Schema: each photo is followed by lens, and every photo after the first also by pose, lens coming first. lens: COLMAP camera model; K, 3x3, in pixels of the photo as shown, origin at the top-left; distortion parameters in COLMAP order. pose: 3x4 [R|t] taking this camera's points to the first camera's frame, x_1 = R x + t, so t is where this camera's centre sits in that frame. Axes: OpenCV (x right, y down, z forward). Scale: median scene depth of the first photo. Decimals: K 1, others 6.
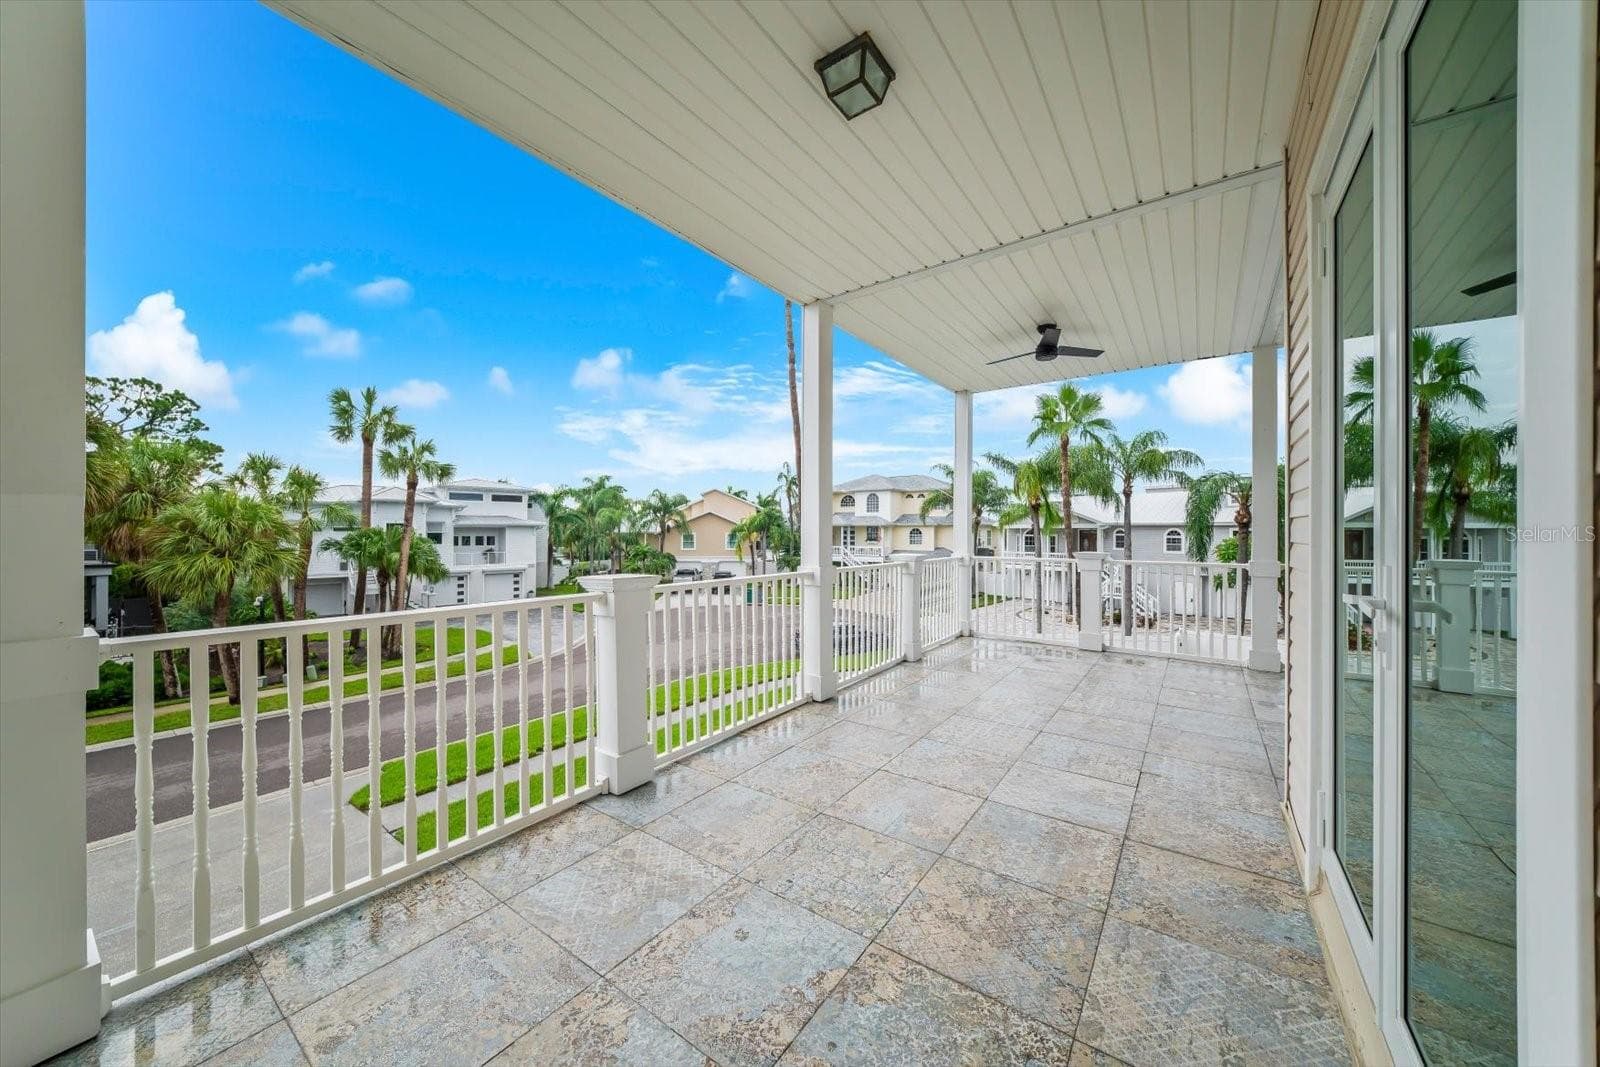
lens RADIAL K [[554.3, 0, 796.0], [0, 554.3, 529.9], [0, 0, 1]] dist [0.002126, 0.000059]
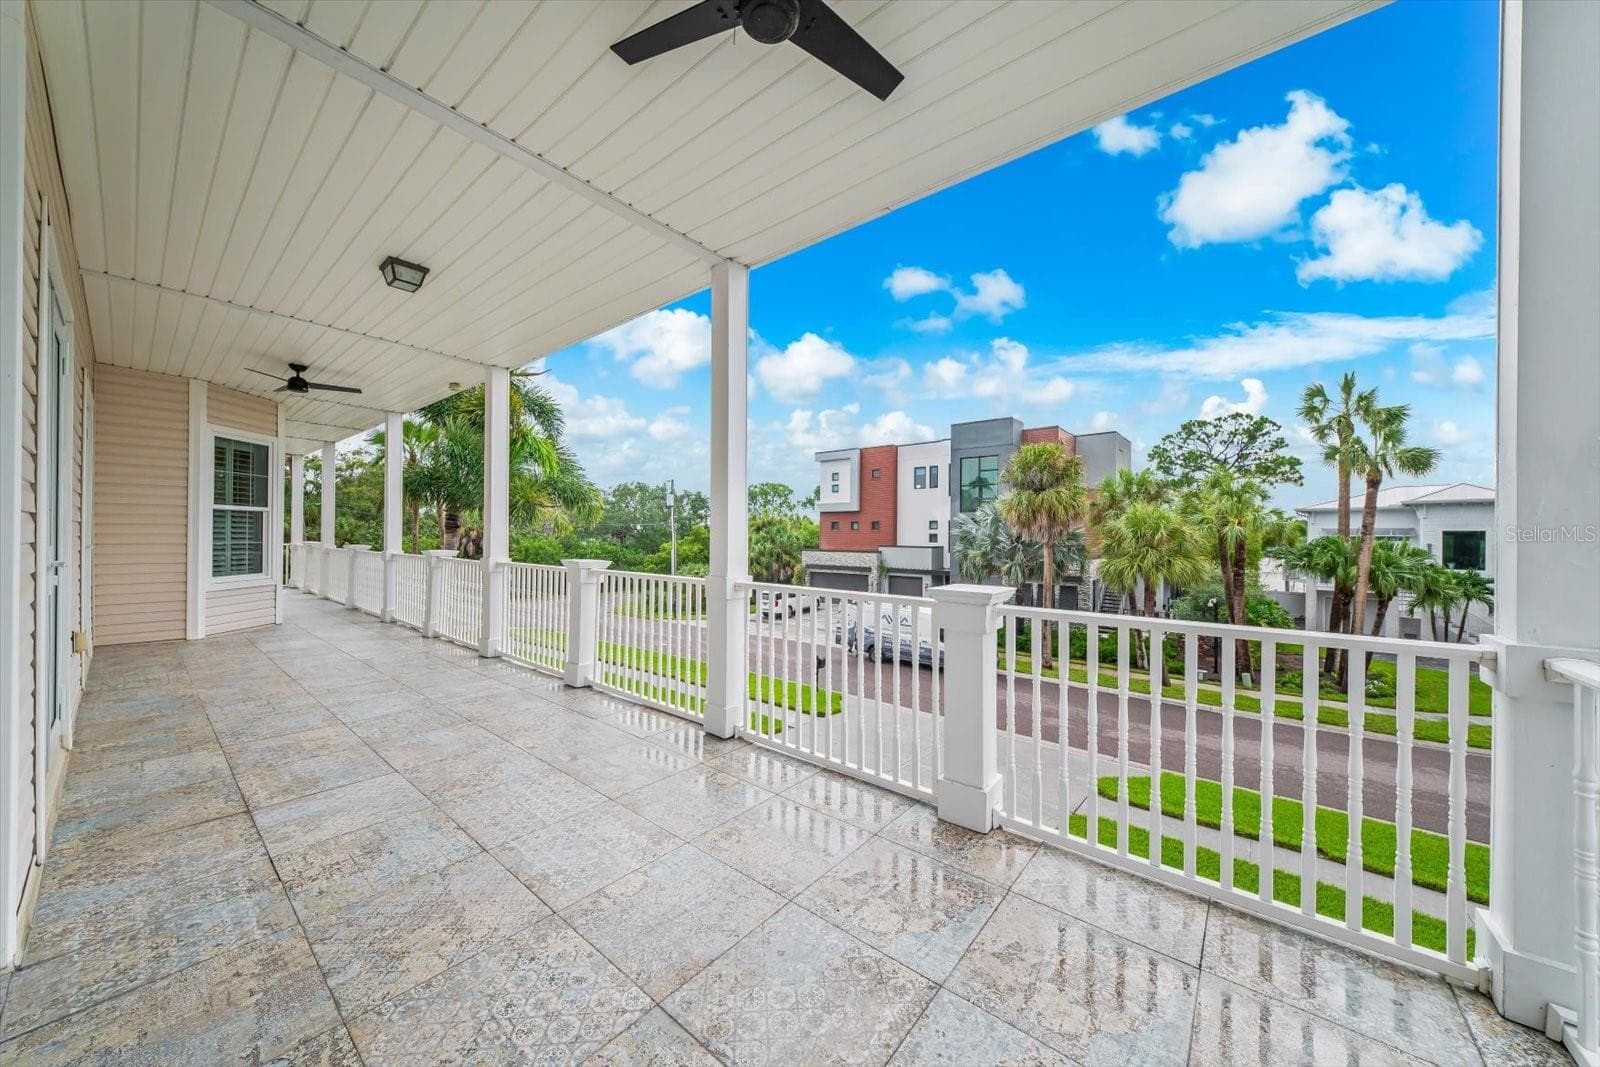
lens RADIAL K [[554.3, 0, 796.0], [0, 554.3, 529.9], [0, 0, 1]] dist [0.002126, 0.000059]
pose [[-0.061656, -0.010208, -0.998045, 0.150943], [-0.005916, 0.999934, -0.009862, 0.000168], [0.998080, 0.005296, -0.061713, 0.198776]]
